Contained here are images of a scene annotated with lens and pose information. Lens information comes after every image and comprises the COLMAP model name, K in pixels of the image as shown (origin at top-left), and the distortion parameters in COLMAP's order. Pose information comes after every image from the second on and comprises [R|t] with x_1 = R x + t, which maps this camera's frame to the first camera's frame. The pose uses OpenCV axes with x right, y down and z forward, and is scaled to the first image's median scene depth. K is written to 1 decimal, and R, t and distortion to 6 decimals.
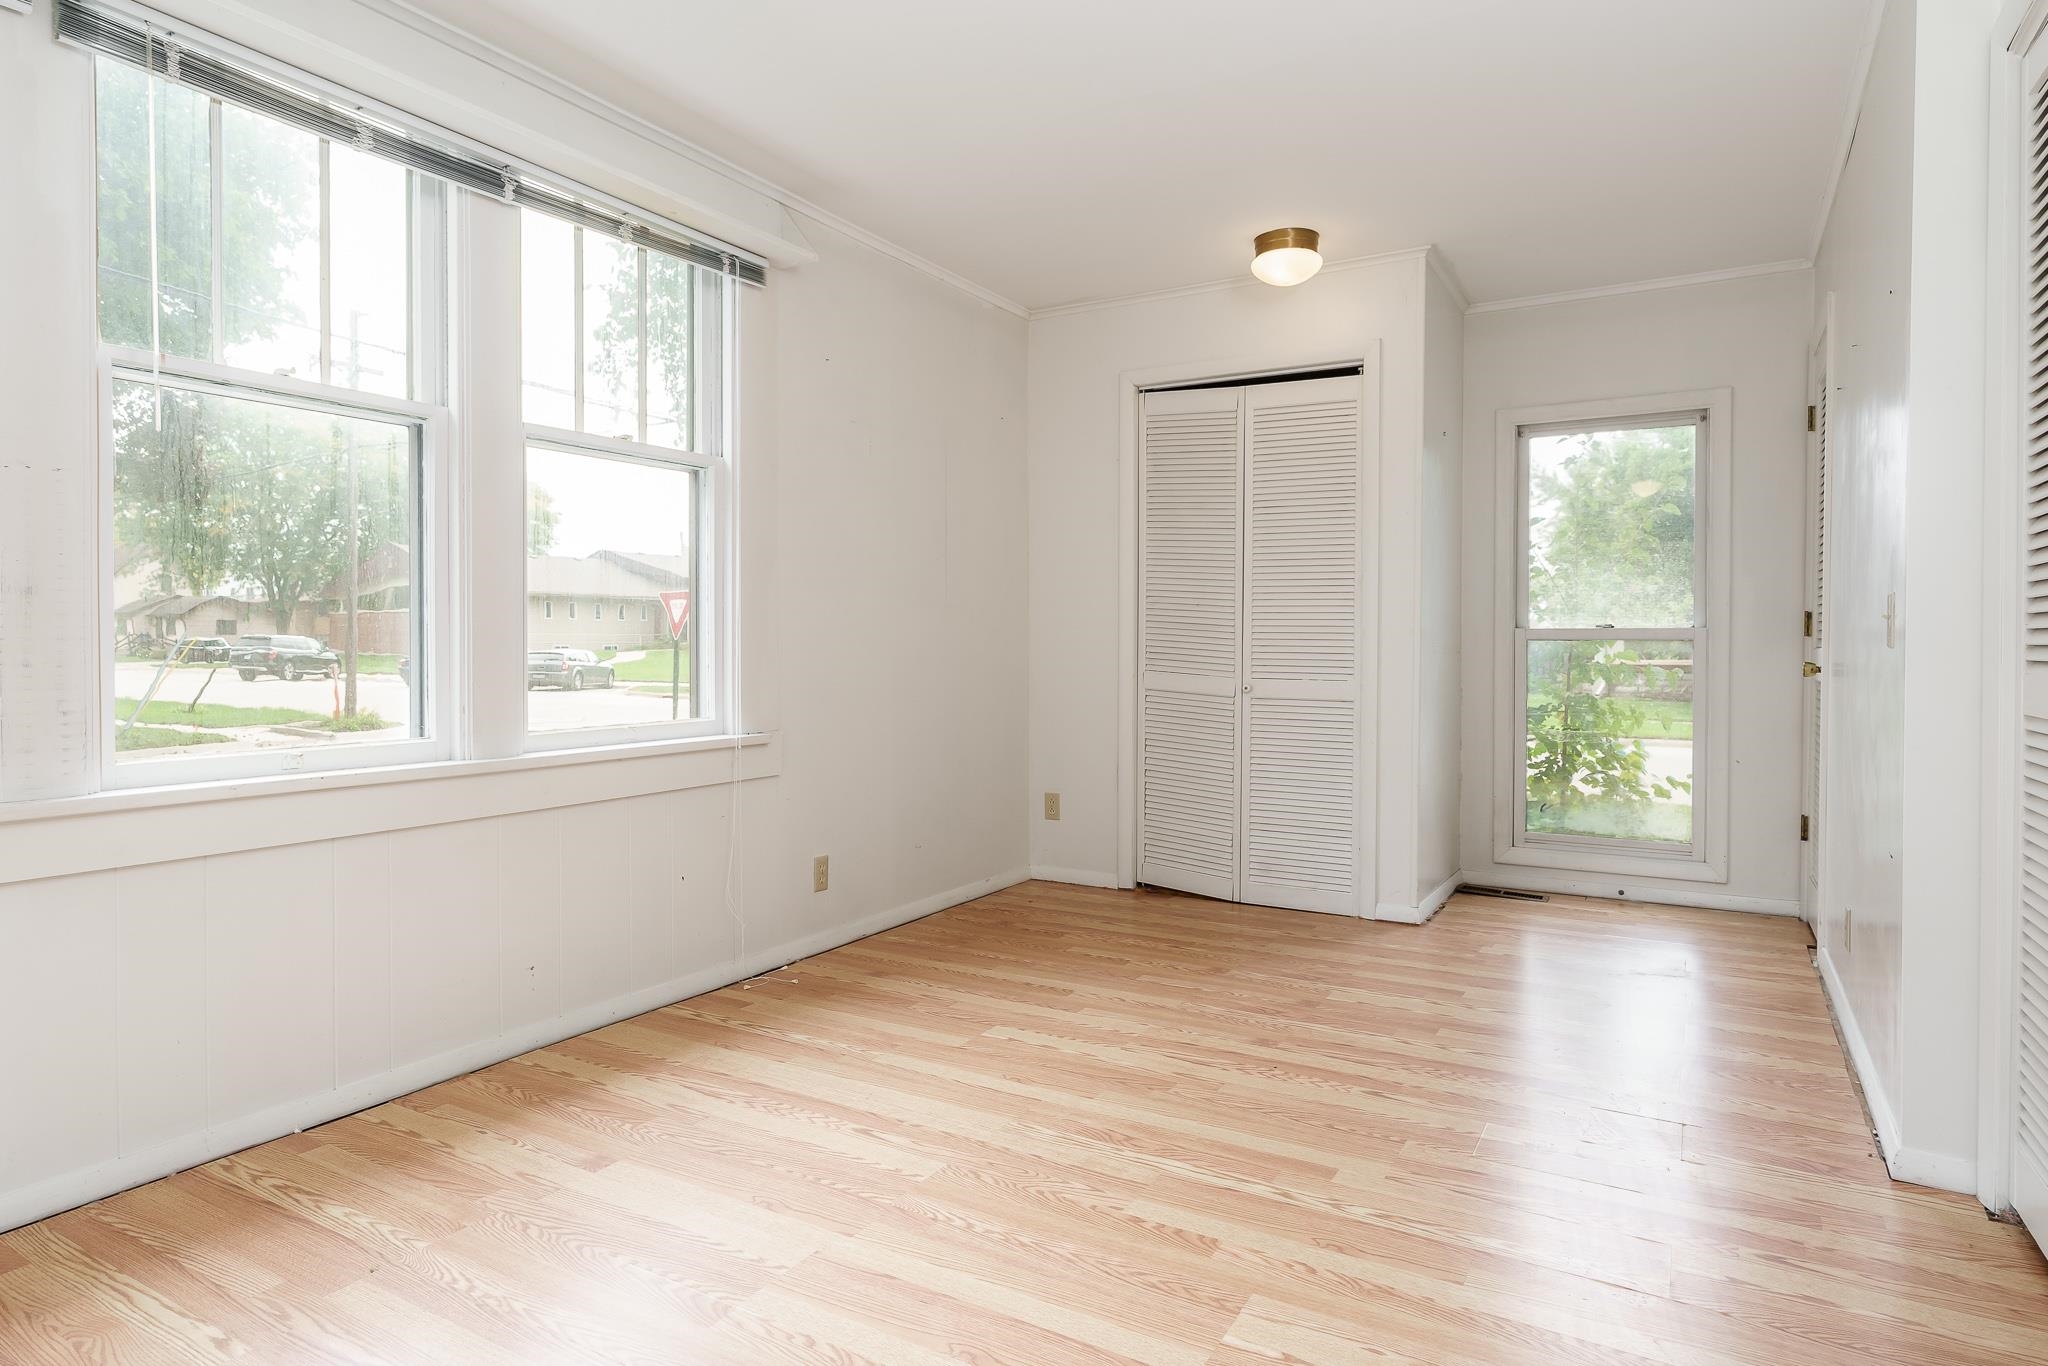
lens RADIAL K [[1121.9, 0, 996.8], [0, 1121.9, 655.8], [0, 0, 1]] dist [-0.004626, 0.000164]
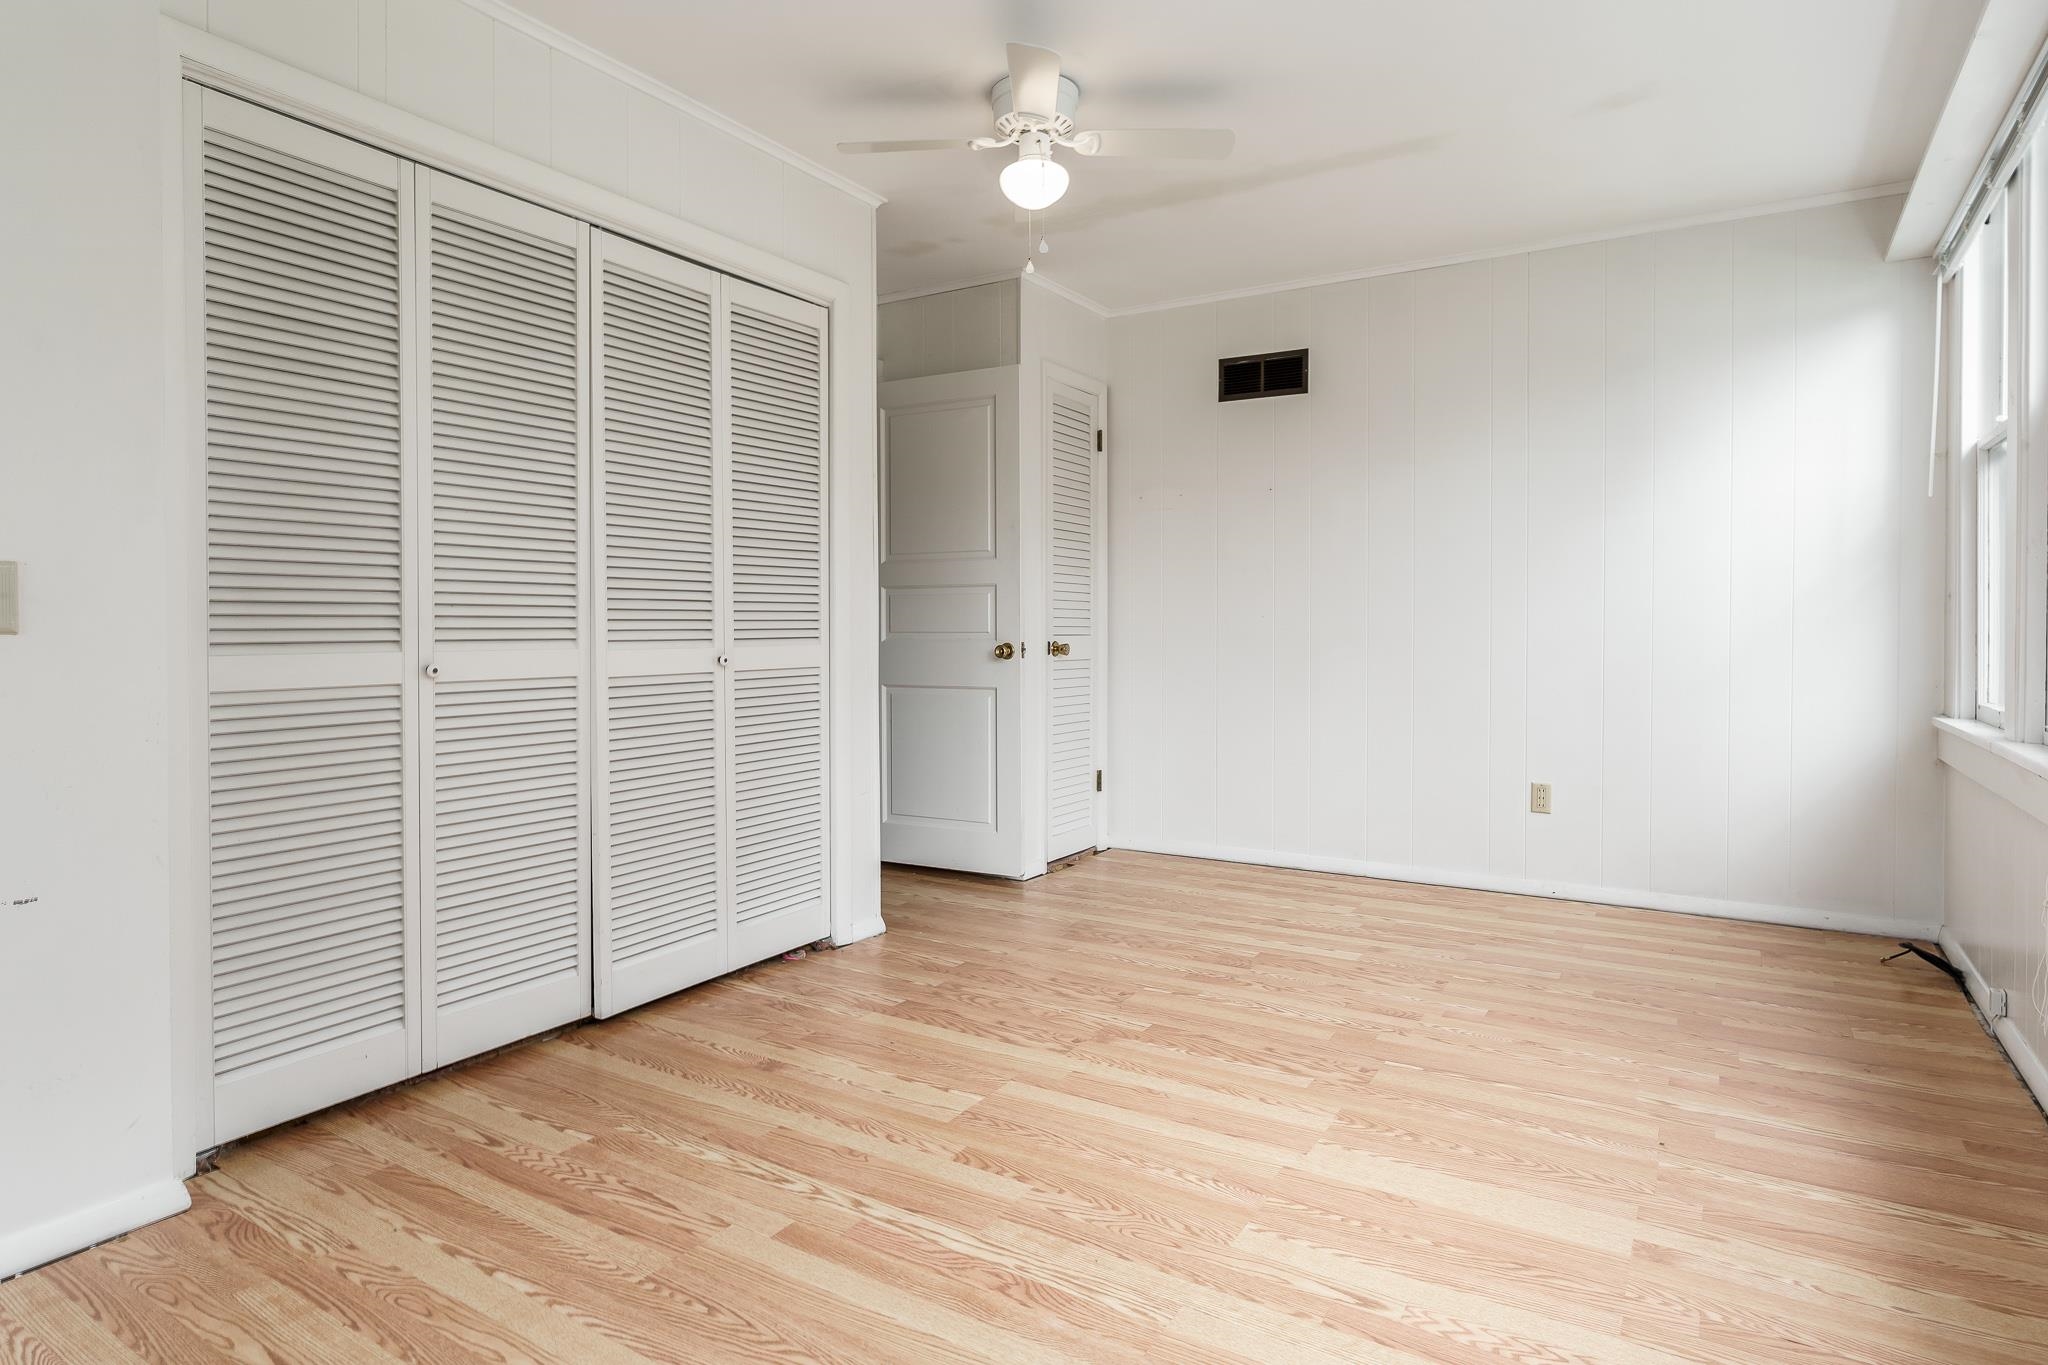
lens RADIAL K [[1121.9, 0, 996.8], [0, 1121.9, 655.3], [0, 0, 1]] dist [-0.004626, 0.000164]
pose [[-0.999640, -0.000743, 0.026820, 0.115762], [0.000191, 0.999394, 0.034803, -0.019982], [-0.026830, 0.034796, -0.999034, 1.960578]]
